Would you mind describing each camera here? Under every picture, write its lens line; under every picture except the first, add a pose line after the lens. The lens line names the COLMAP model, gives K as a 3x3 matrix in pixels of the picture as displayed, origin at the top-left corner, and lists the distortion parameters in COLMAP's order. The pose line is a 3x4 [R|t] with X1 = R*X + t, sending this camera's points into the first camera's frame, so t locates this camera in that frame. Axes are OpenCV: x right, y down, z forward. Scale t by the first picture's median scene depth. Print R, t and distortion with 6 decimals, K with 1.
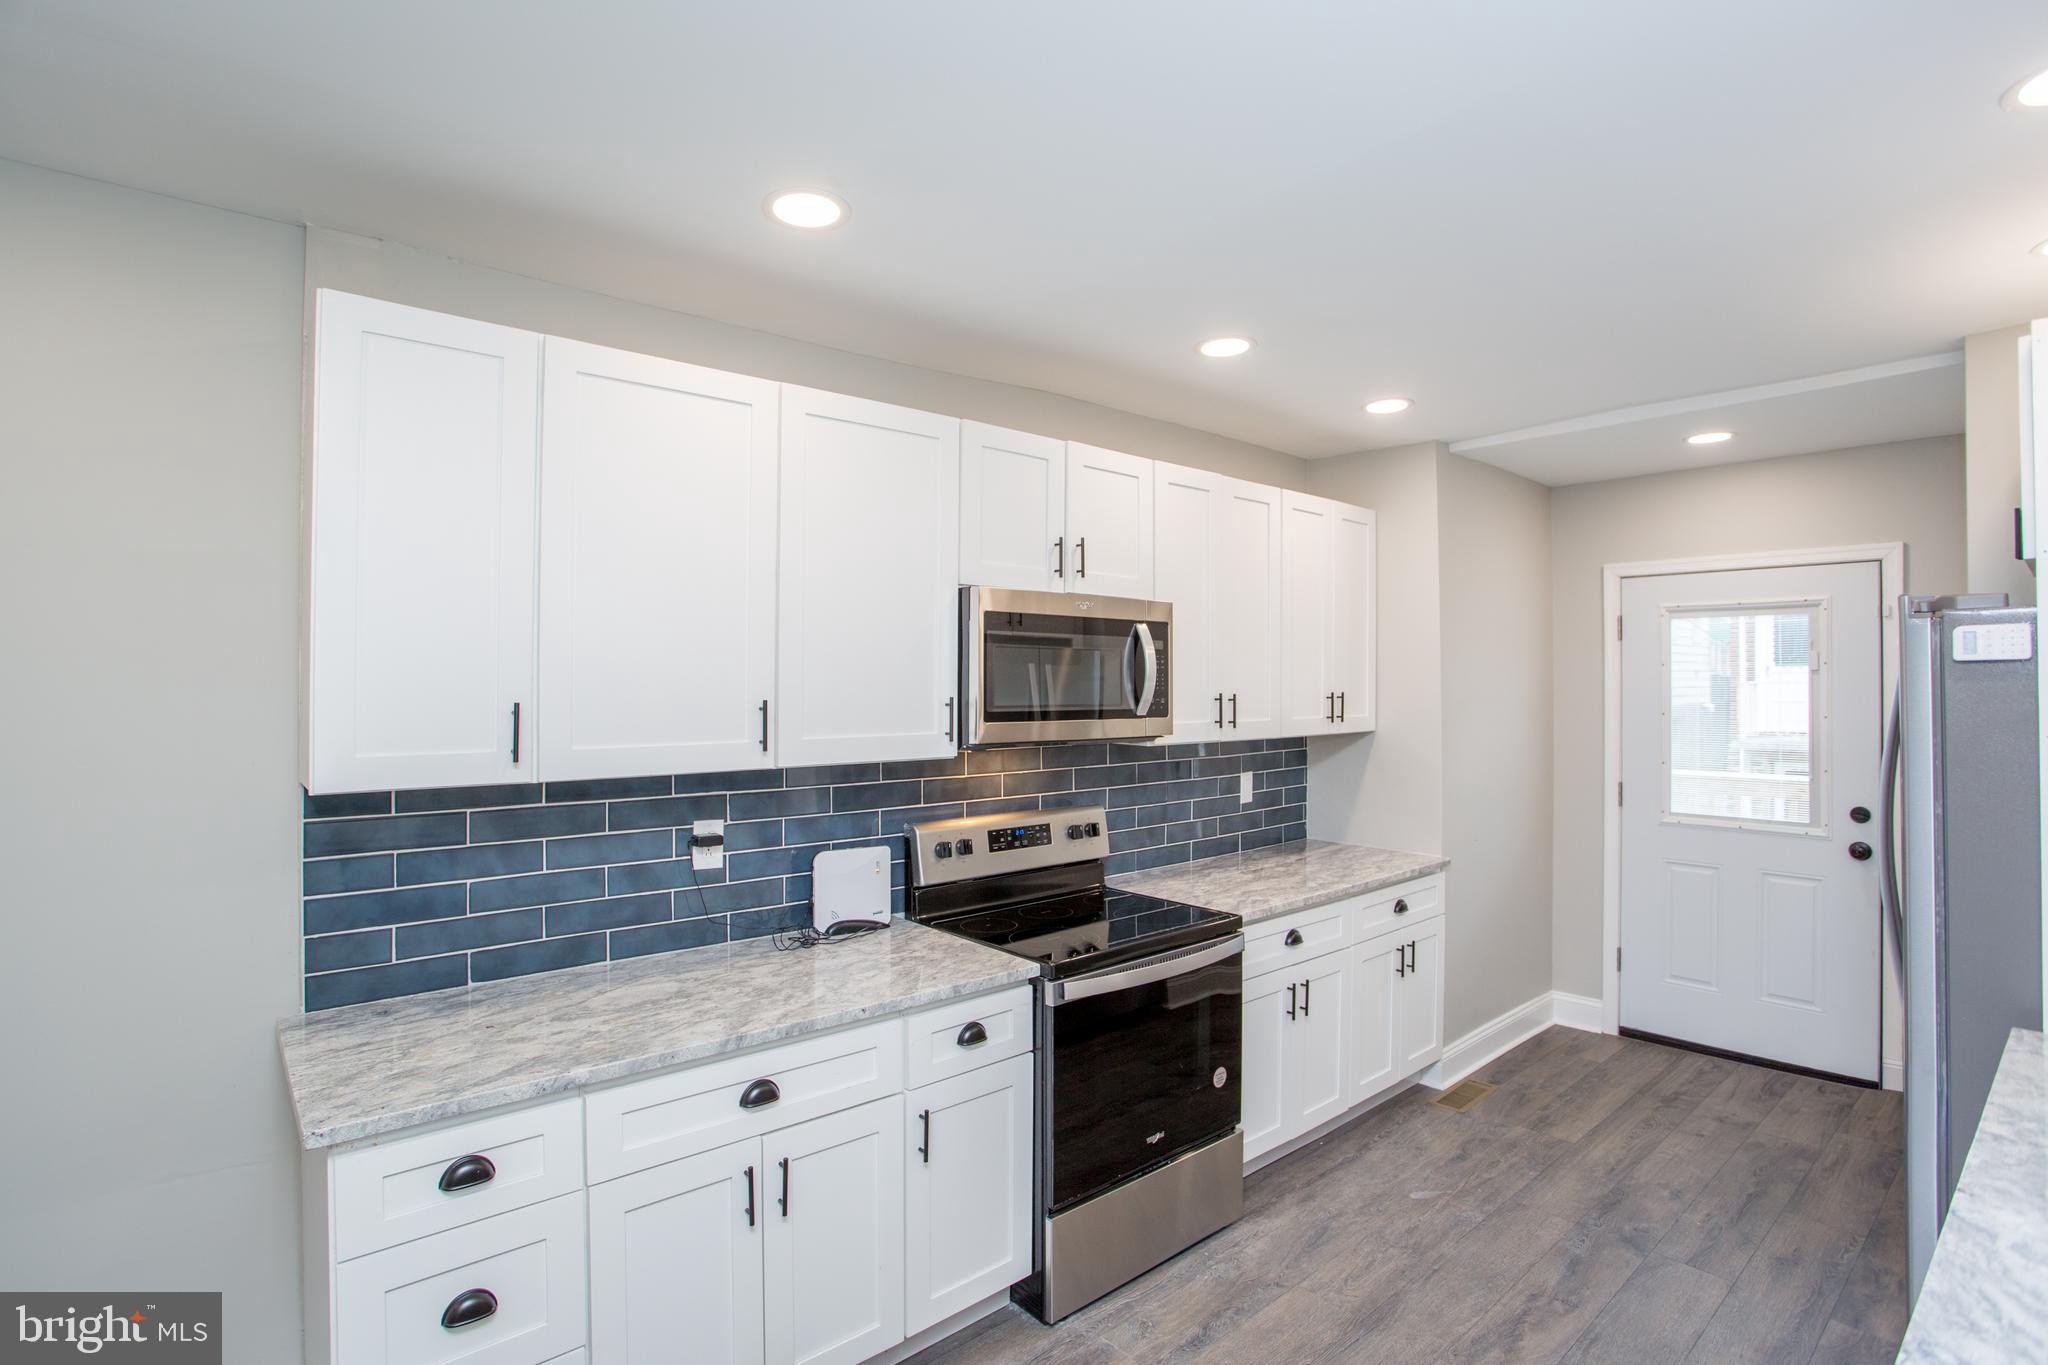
lens RADIAL K [[987.2, 0, 1011.2], [0, 987.2, 679.0], [0, 0, 1]] dist [-0.072149, 0.027200]
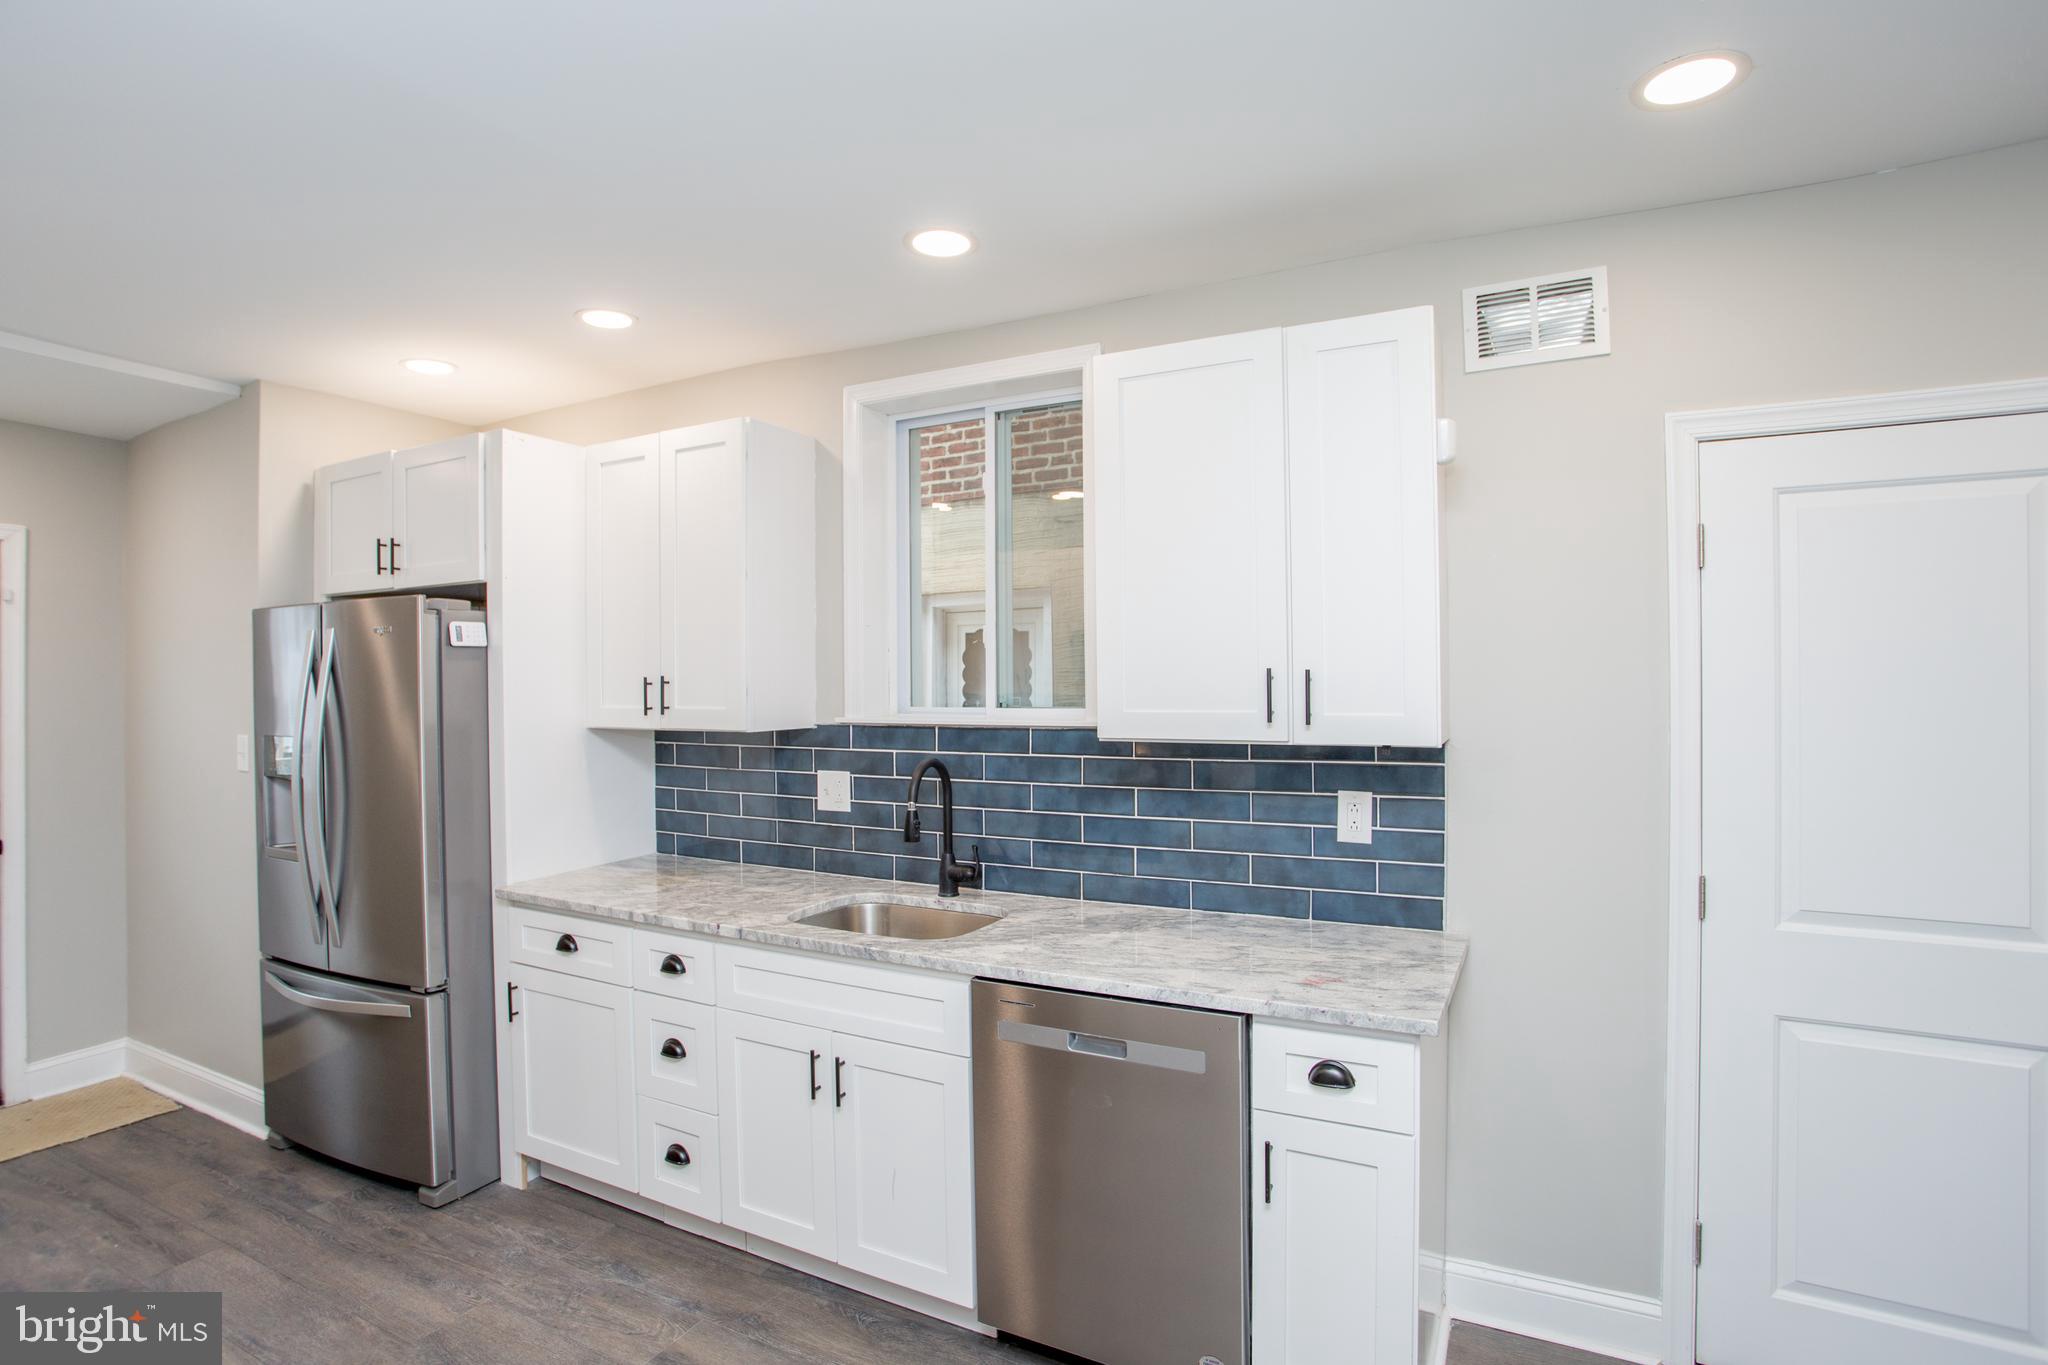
lens RADIAL K [[972.7, 0, 1000.9], [0, 972.7, 676.8], [0, 0, 1]] dist [-0.063189, 0.019600]
pose [[-0.374044, 0.012695, 0.927324, -0.329047], [0.000419, 0.999909, -0.013519, 0.024572], [-0.927411, -0.004668, -0.374015, 0.405132]]
